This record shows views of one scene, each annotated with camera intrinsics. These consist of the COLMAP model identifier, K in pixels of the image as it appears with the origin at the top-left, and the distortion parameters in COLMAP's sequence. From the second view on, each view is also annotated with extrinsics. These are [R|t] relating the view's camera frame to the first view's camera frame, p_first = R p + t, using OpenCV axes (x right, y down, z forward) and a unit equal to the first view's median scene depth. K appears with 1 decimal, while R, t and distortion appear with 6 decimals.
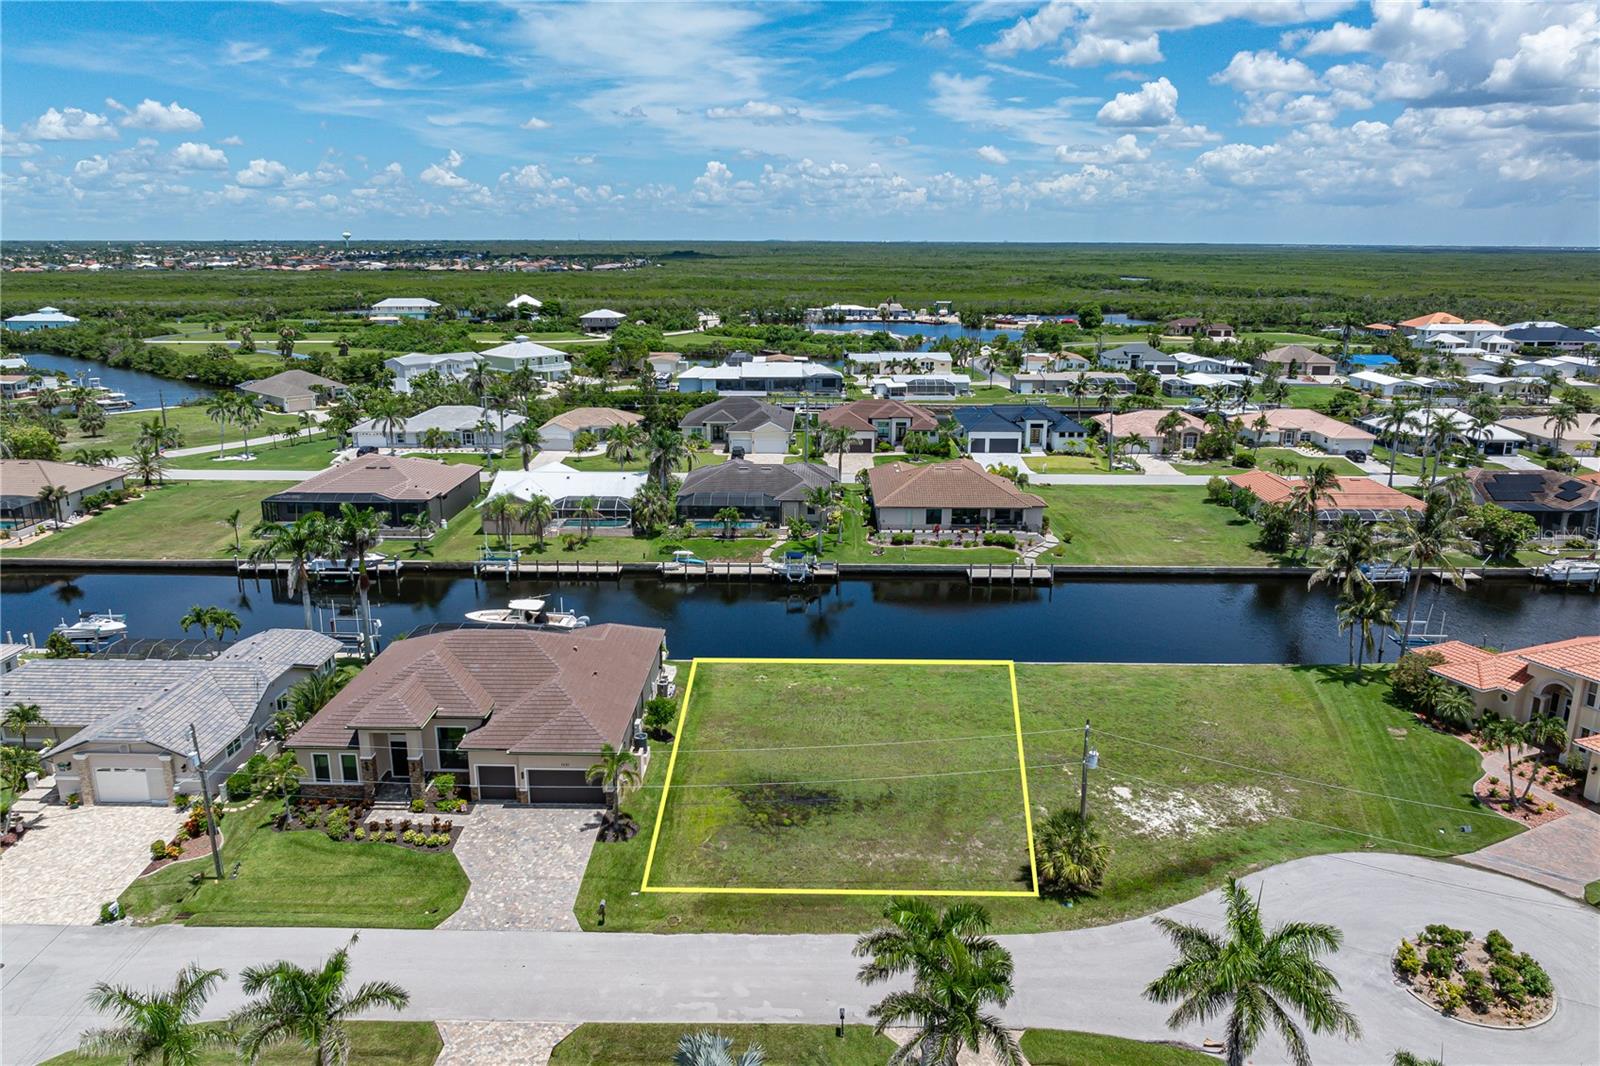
lens RADIAL K [[1143.3, 0, 809.2], [0, 1143.3, 415.6], [0, 0, 1]] dist [-0.019155, 0.001631]
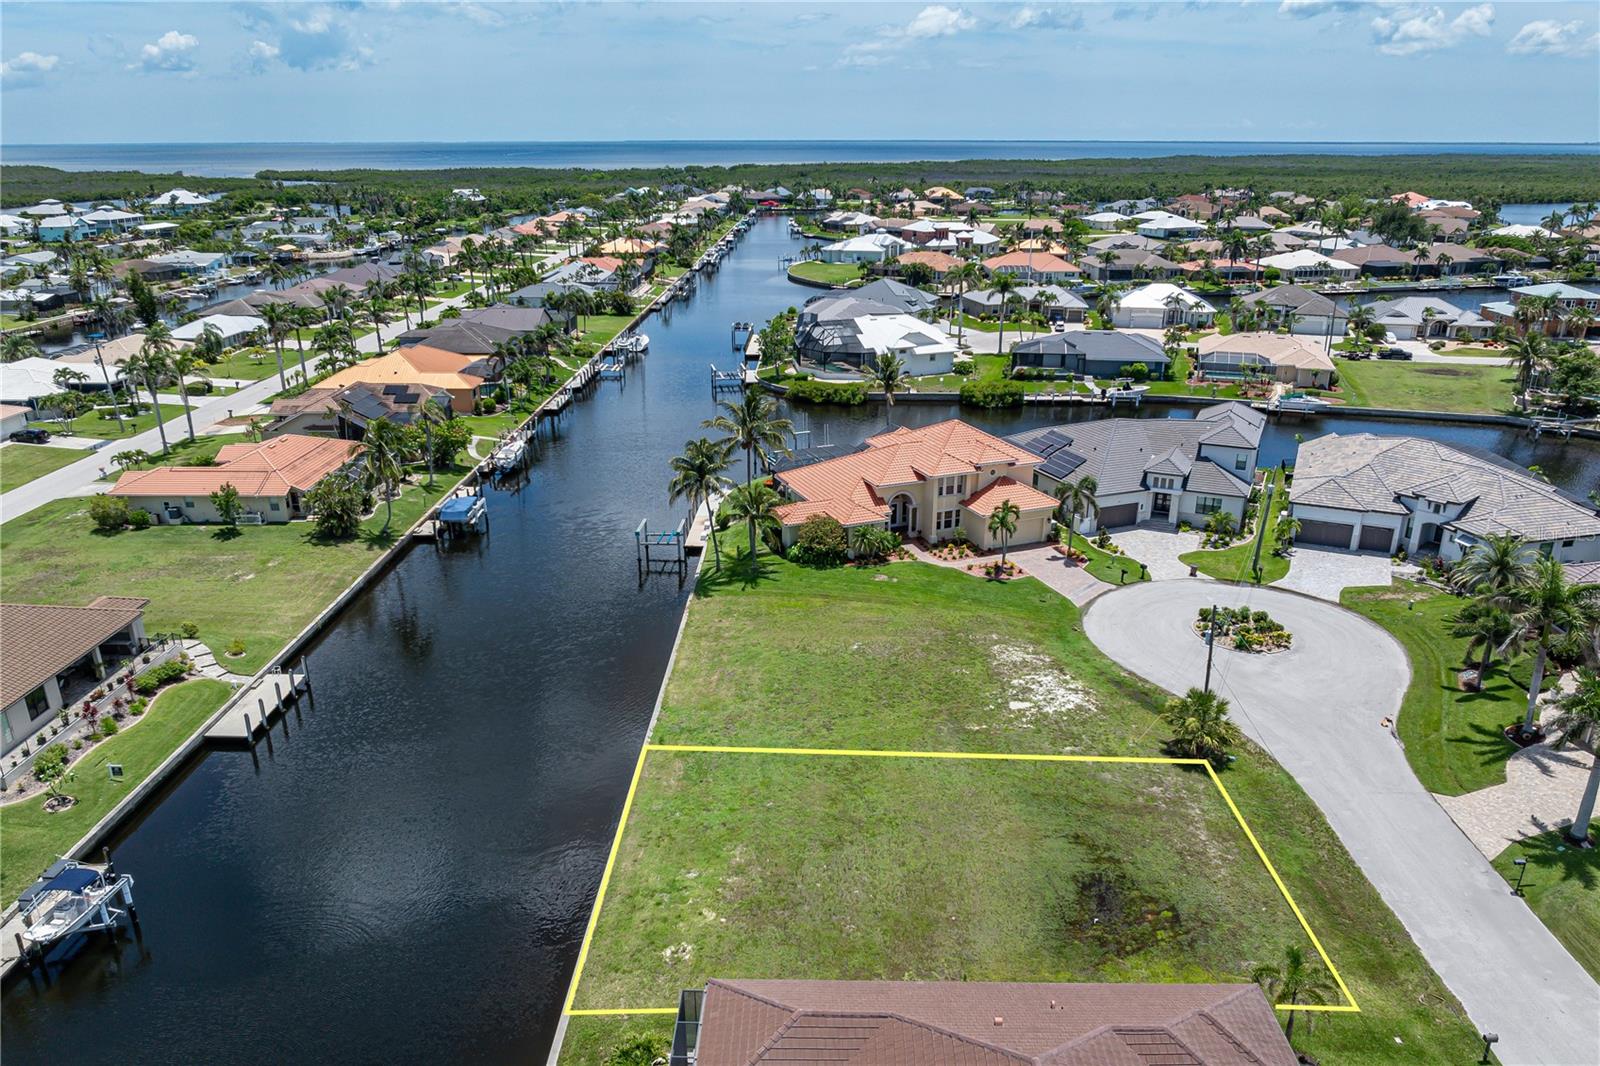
lens RADIAL K [[1136.0, 0, 806.3], [0, 1136.0, 536.9], [0, 0, 1]] dist [-0.025762, 0.011600]
pose [[0.010971, -0.338445, 0.940922, -0.649890], [0.155201, 0.930152, 0.332761, -0.187594], [-0.987822, 0.142382, 0.062732, 1.106948]]
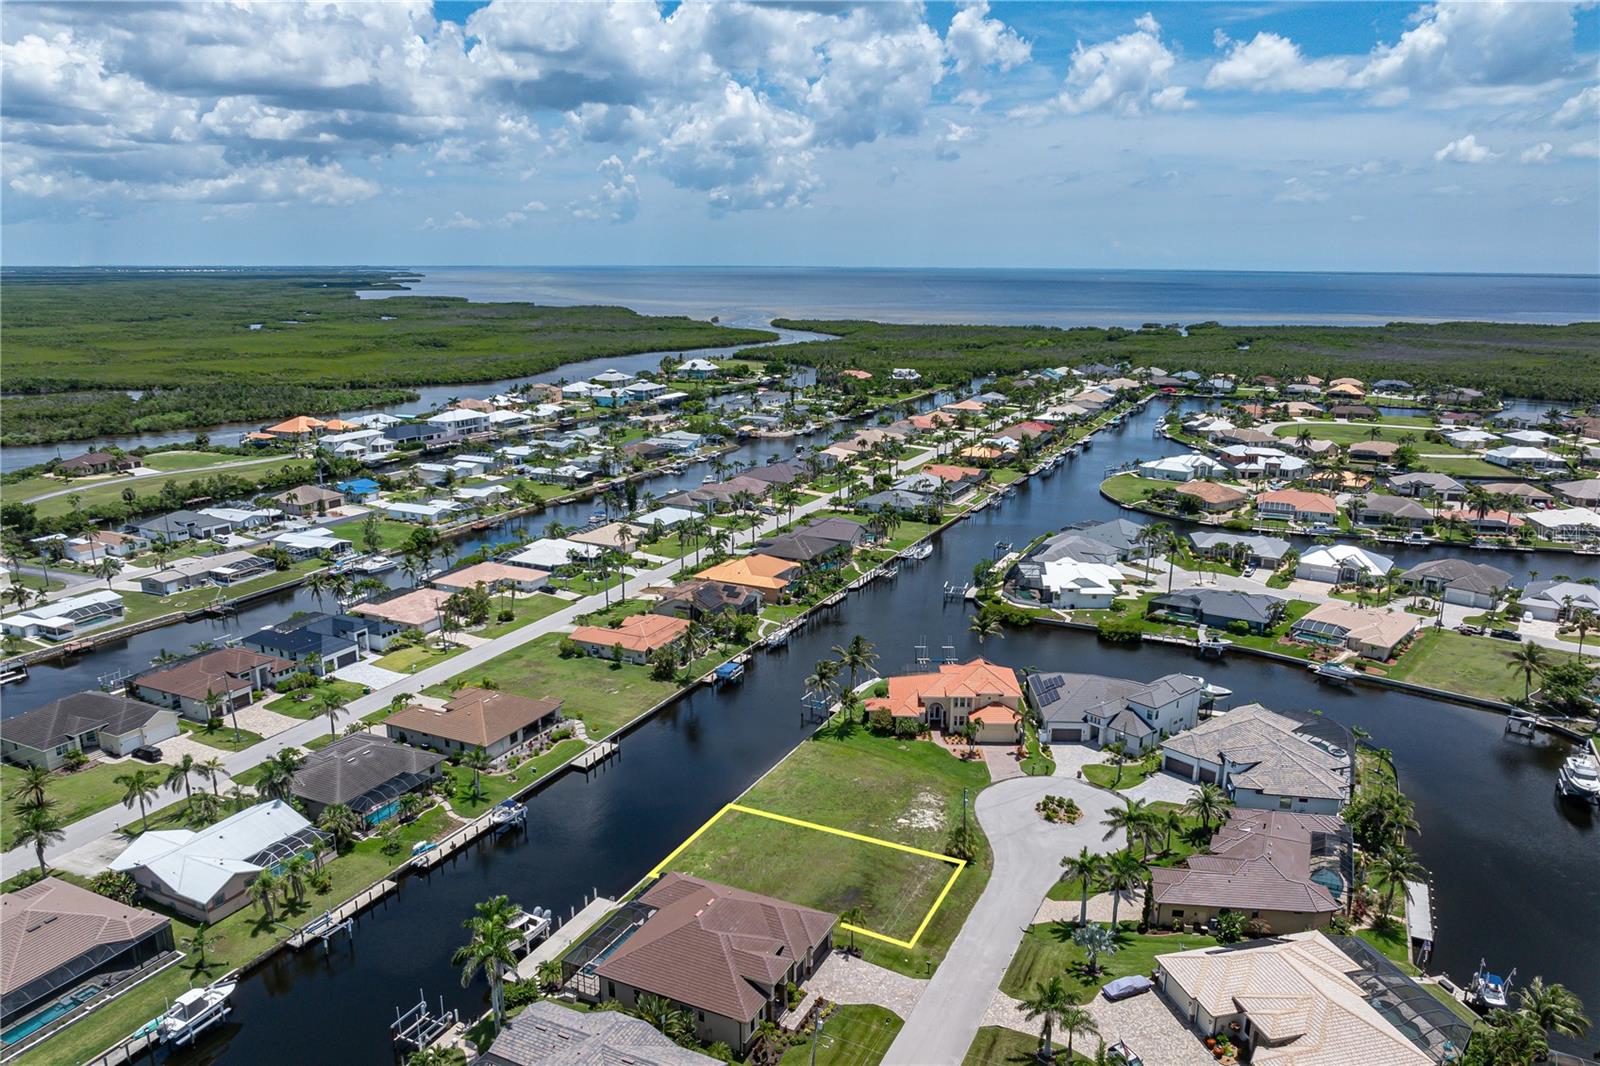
lens RADIAL K [[1138.7, 0, 804.7], [0, 1138.7, 504.1], [0, 0, 1]] dist [-0.026883, 0.005076]
pose [[0.421893, -0.192314, 0.886015, -1.583679], [0.137877, 0.979487, 0.146950, -0.593863], [-0.896101, 0.060164, 0.439754, 0.190358]]
